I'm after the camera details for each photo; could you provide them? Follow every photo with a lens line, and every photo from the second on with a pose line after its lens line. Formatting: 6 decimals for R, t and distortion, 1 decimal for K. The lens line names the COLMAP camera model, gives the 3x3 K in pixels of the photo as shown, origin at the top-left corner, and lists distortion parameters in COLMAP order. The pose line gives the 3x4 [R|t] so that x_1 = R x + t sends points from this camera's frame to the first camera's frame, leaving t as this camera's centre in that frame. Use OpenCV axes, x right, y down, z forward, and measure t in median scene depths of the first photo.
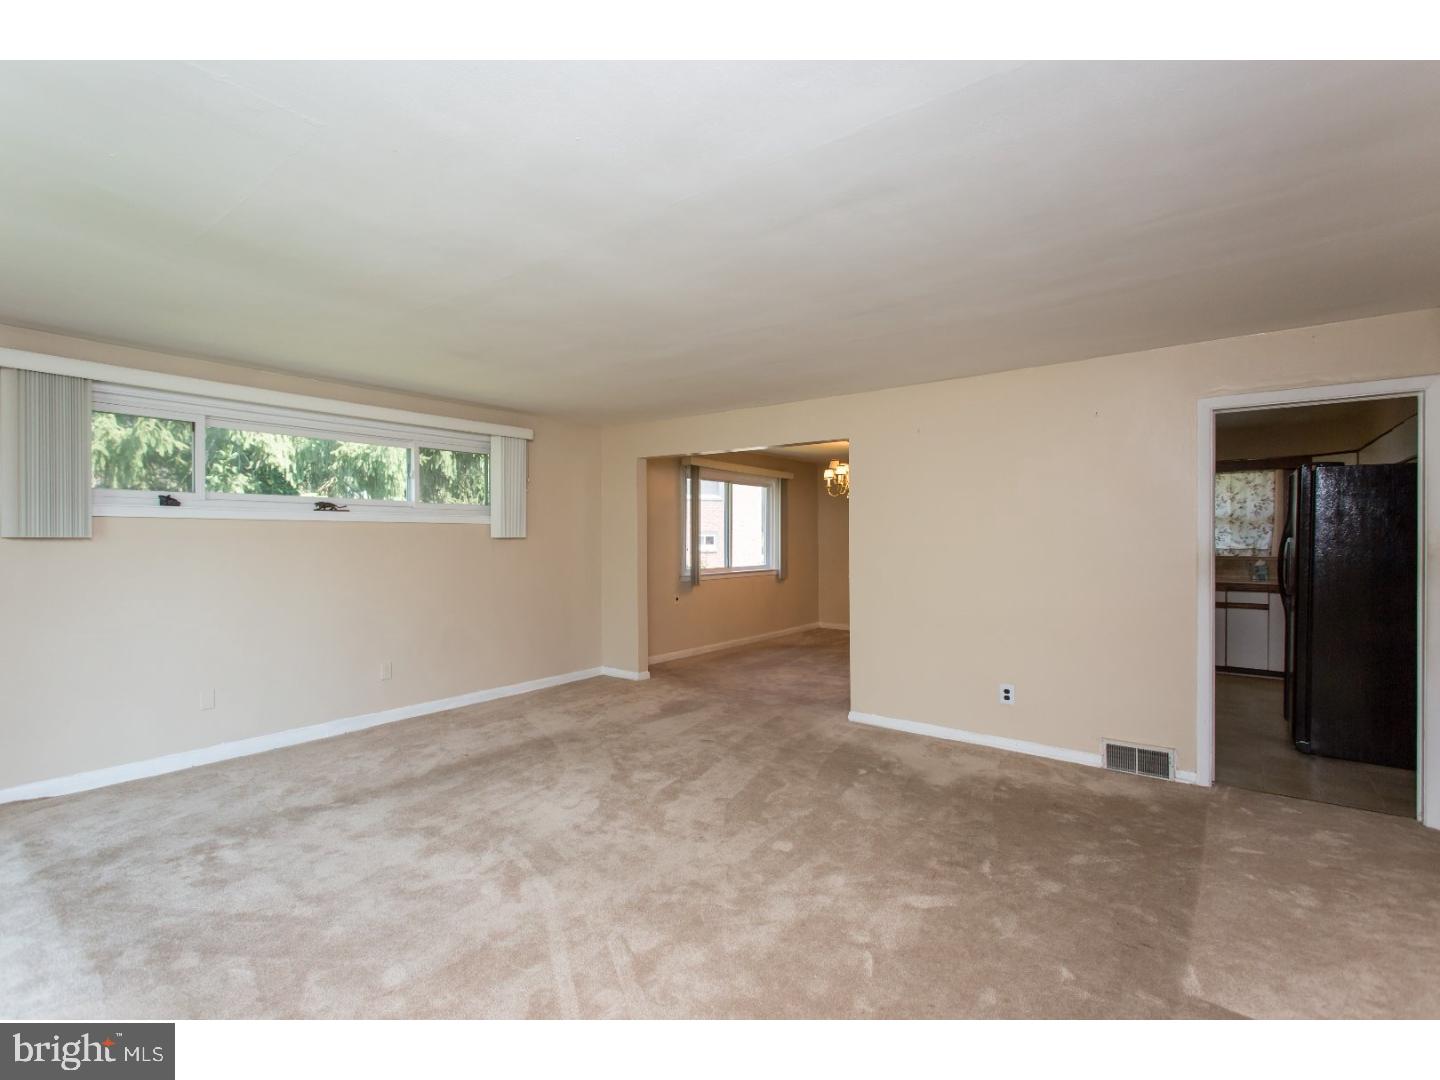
lens RADIAL K [[678.9, 0, 713.8], [0, 678.9, 540.8], [0, 0, 1]] dist [0.000622, 0.001311]
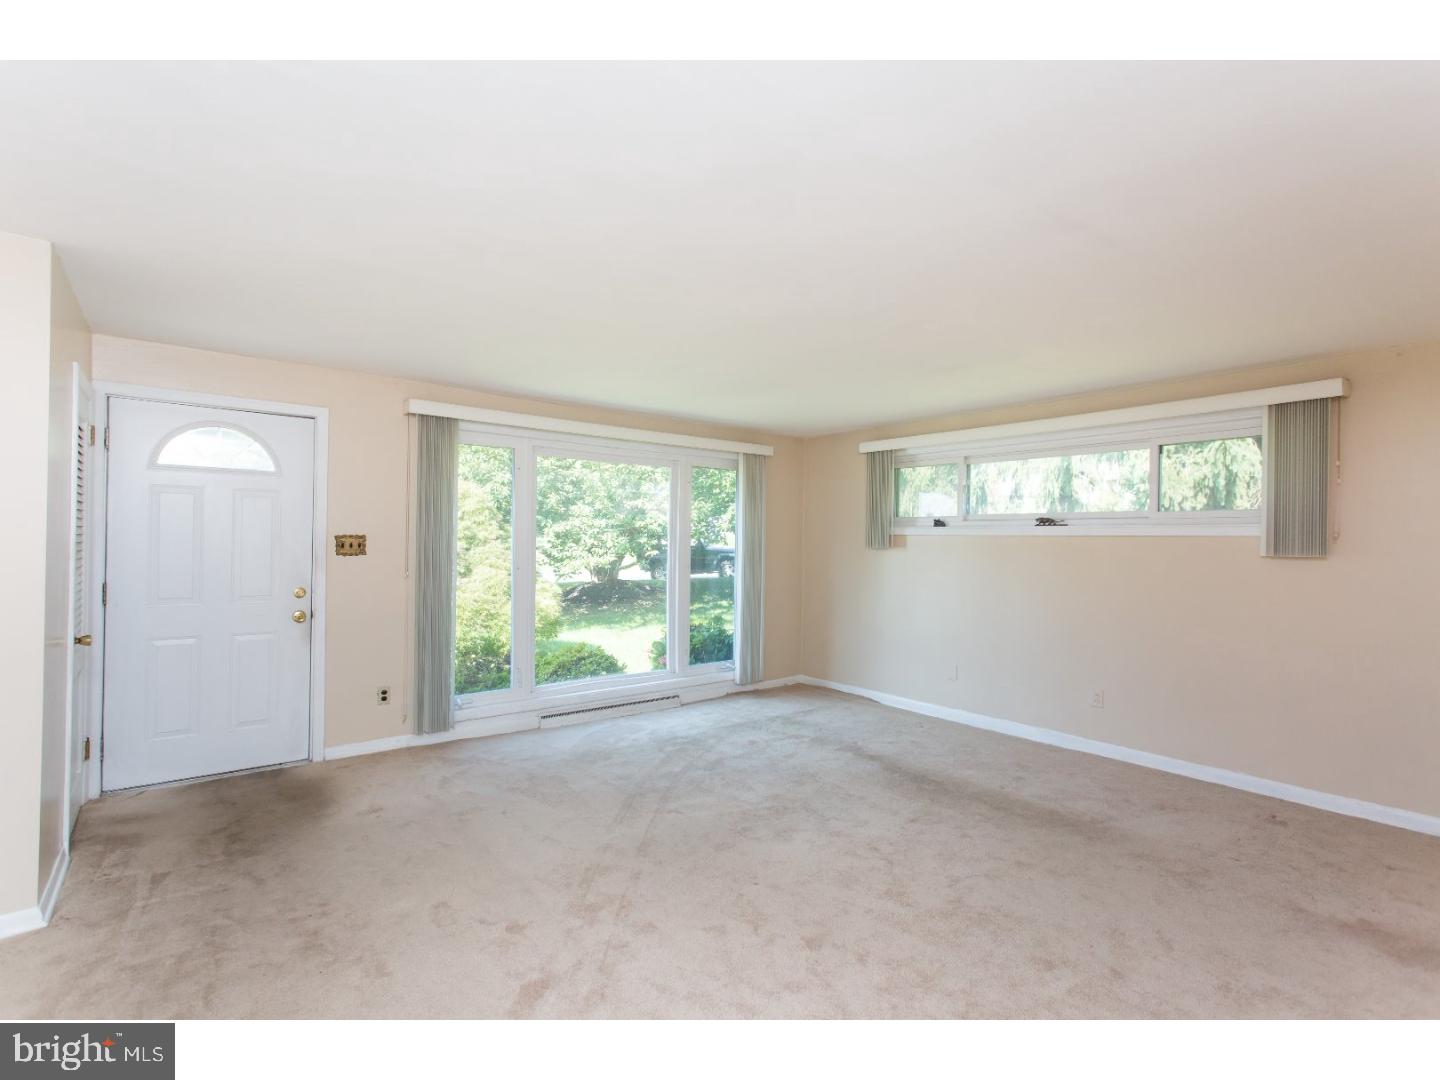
lens RADIAL K [[678.9, 0, 713.8], [0, 678.9, 540.8], [0, 0, 1]] dist [0.000622, 0.001311]
pose [[-0.247202, -0.011628, -0.968894, 0.844836], [-0.023253, 0.999711, -0.006065, -0.004331], [0.968685, 0.021030, -0.247401, 1.136924]]
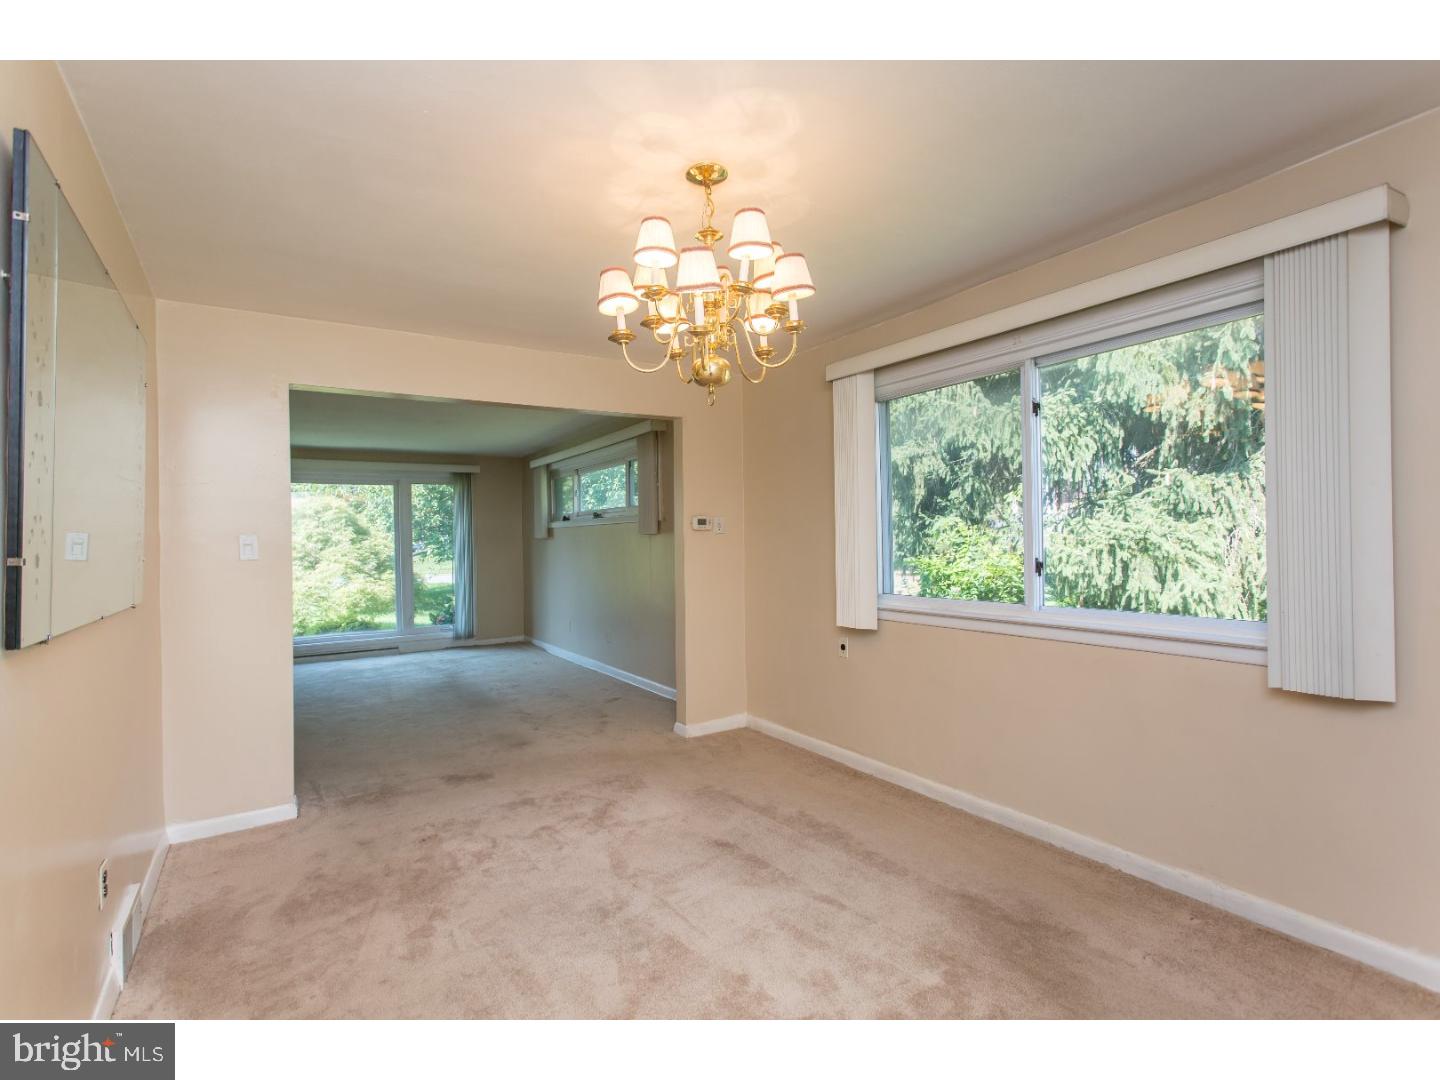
lens RADIAL K [[678.9, 0, 713.8], [0, 678.9, 540.8], [0, 0, 1]] dist [0.000622, 0.001311]
pose [[-0.340728, -0.002262, -0.940159, 1.079031], [0.012949, 0.999891, -0.007099, 0.037043], [0.940073, -0.014593, -0.340662, 2.563981]]
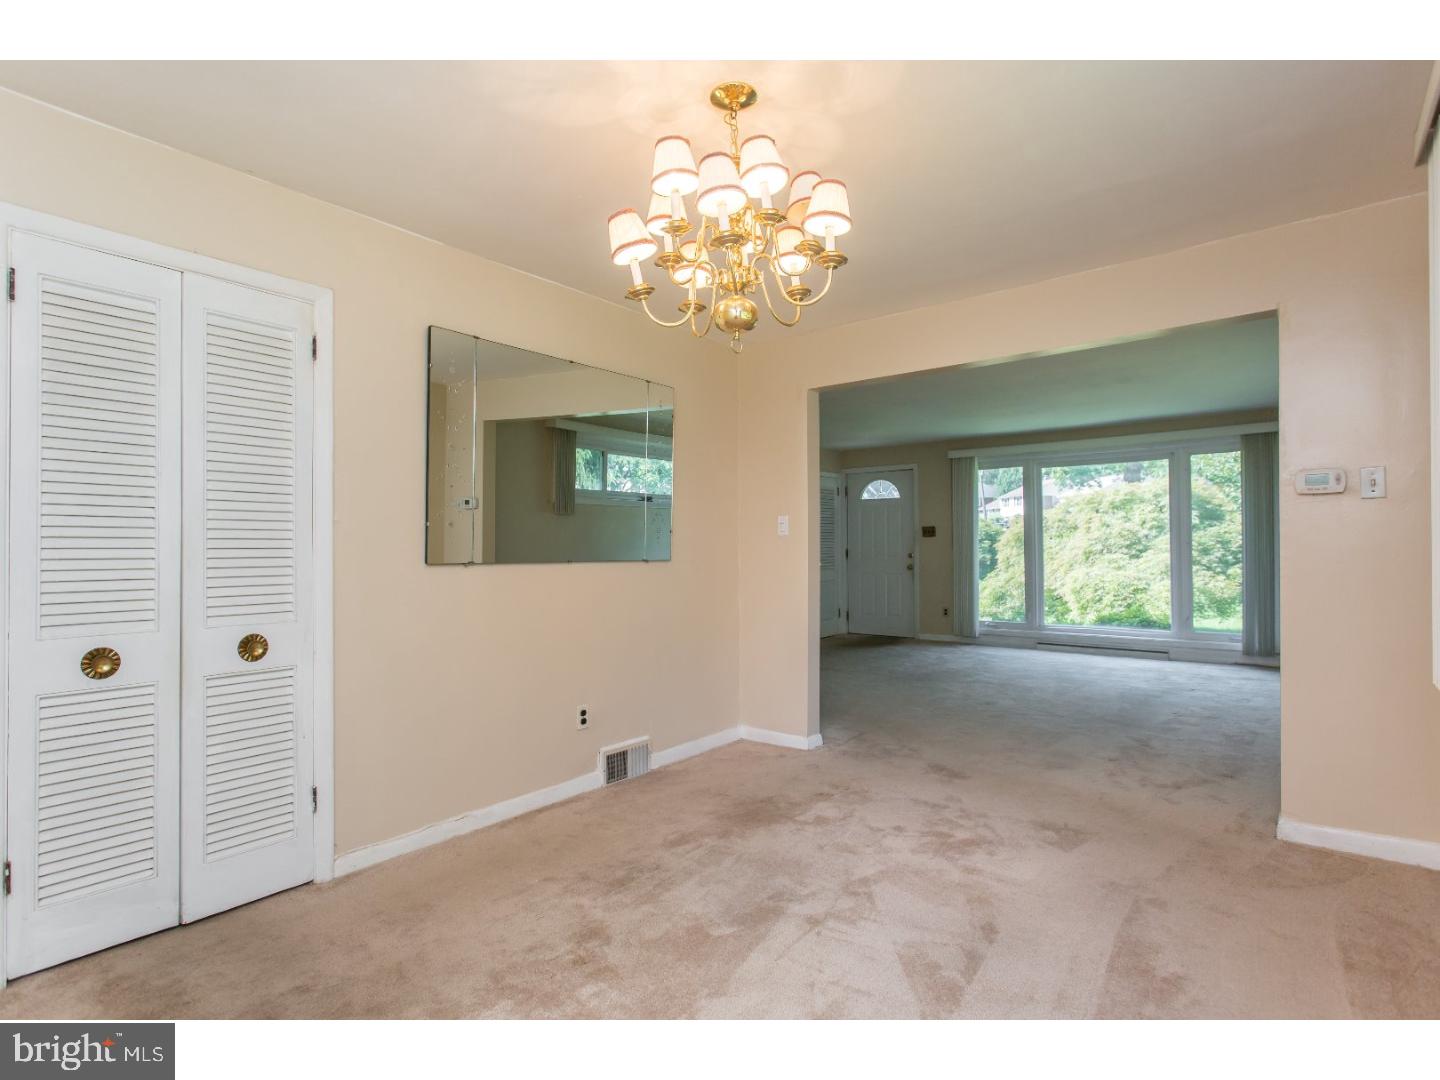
lens RADIAL K [[750.5, 0, 720.0], [0, 750.5, 540.0], [0, 0, 1]] dist [-0.000417, -0.000291]
pose [[-0.999748, 0.001441, 0.022409, 0.458508], [0.001355, 0.999992, -0.003891, 0.055199], [-0.022414, -0.003859, -0.999741, 3.012496]]
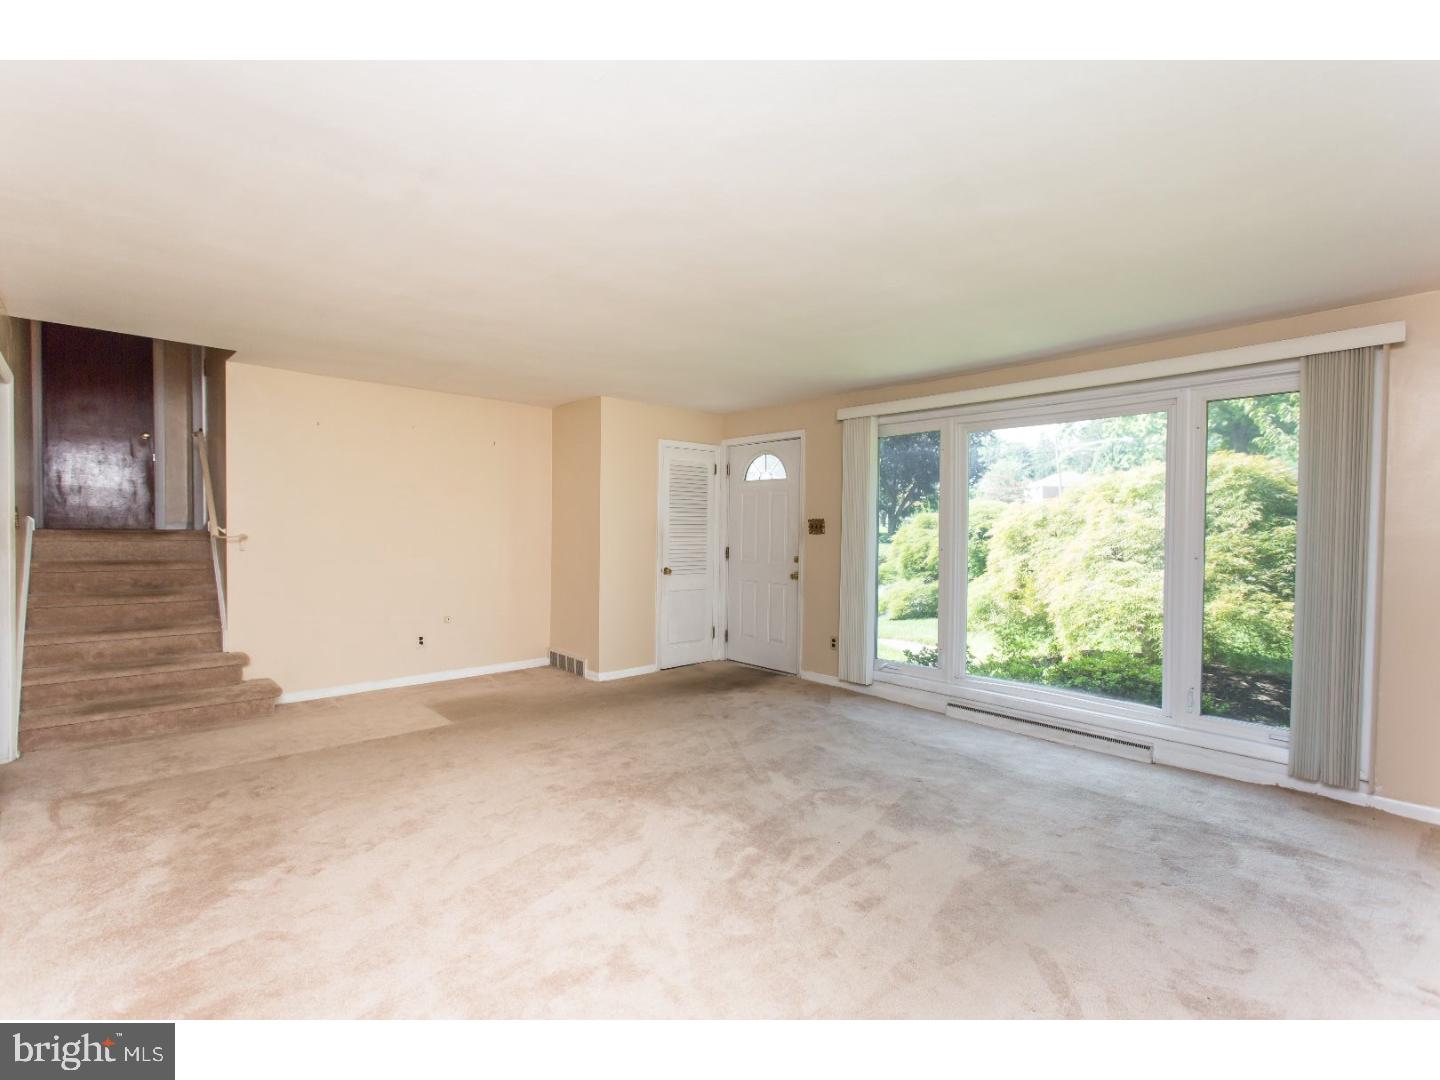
lens RADIAL K [[678.9, 0, 713.8], [0, 678.9, 540.8], [0, 0, 1]] dist [0.000622, 0.001311]
pose [[-0.983213, -0.022119, 0.181117, -0.339899], [-0.017899, 0.999530, 0.024903, 0.010505], [-0.181583, 0.021243, -0.983146, 1.955603]]
